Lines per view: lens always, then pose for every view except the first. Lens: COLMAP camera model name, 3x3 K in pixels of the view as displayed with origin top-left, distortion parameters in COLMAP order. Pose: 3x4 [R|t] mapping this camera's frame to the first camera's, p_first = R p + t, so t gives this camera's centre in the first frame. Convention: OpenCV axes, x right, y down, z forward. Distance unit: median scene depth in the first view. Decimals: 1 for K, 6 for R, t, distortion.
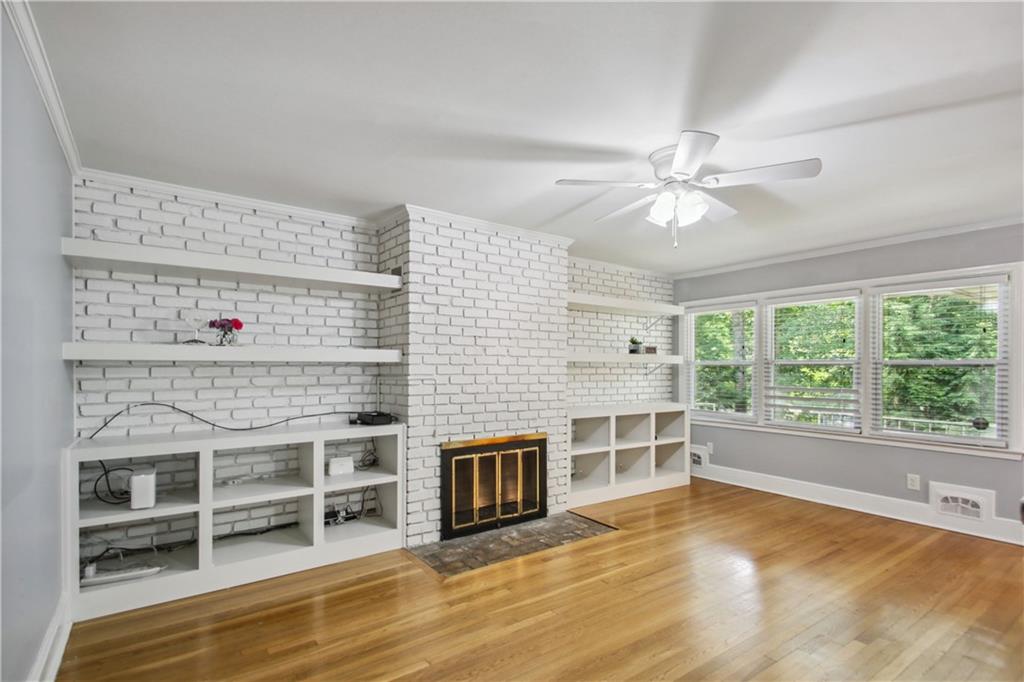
lens RADIAL K [[499.8, 0, 512.2], [0, 499.8, 366.1], [0, 0, 1]] dist [0.030426, -0.008032]
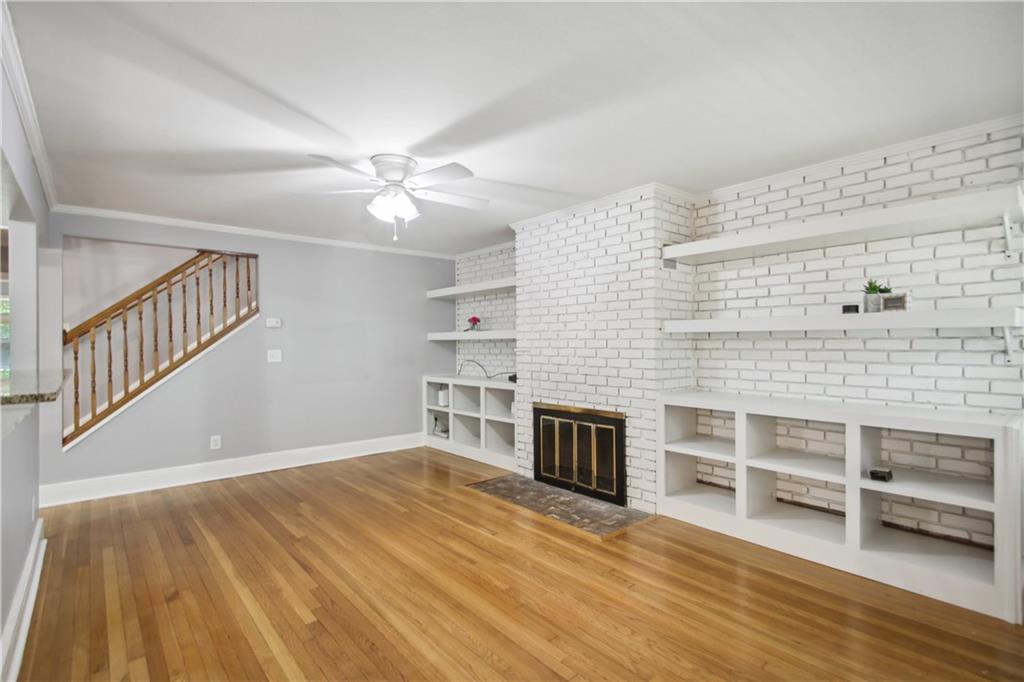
lens RADIAL K [[499.8, 0, 528.3], [0, 499.8, 346.8], [0, 0, 1]] dist [0.030426, -0.008032]
pose [[0.087830, 0.000785, -0.996135, 1.043422], [0.005491, 0.999984, 0.001272, 0.012873], [0.996120, -0.005582, 0.087824, 0.826370]]
